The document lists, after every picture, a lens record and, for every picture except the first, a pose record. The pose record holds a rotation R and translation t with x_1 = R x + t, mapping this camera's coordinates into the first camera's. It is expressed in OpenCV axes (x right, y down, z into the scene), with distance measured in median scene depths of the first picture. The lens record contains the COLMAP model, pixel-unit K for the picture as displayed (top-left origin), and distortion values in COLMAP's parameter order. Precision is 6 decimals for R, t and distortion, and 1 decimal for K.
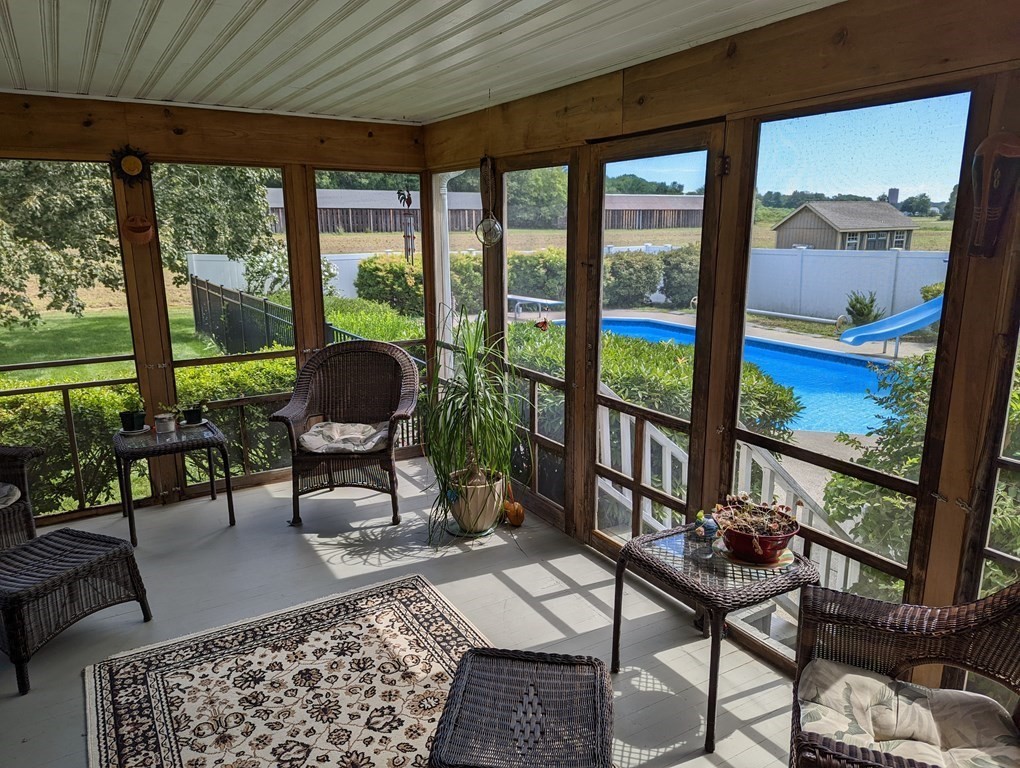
lens RADIAL K [[715.5, 0, 509.5], [0, 715.5, 379.9], [0, 0, 1]] dist [0.061415, -0.051661]
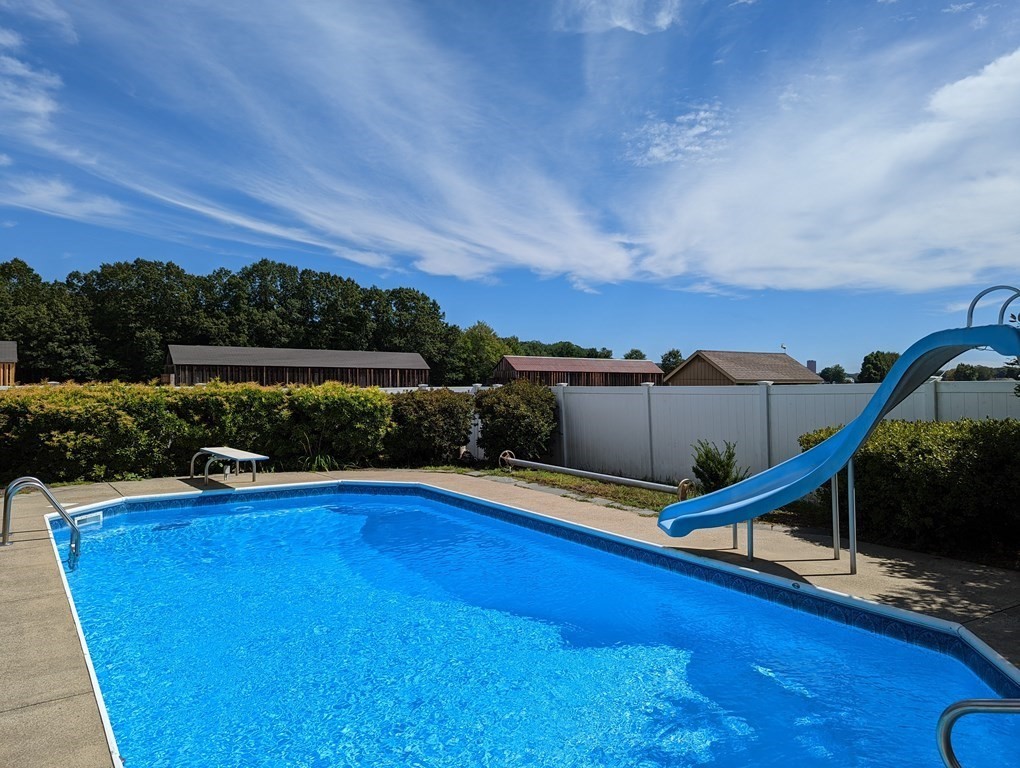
lens RADIAL K [[715.5, 0, 509.5], [0, 715.5, 379.9], [0, 0, 1]] dist [0.061415, -0.051661]
pose [[0.996914, 0.010291, 0.077824, 0.199226], [0.007301, 0.974918, -0.222445, -0.027277], [-0.078161, 0.222326, 0.971834, 0.299698]]
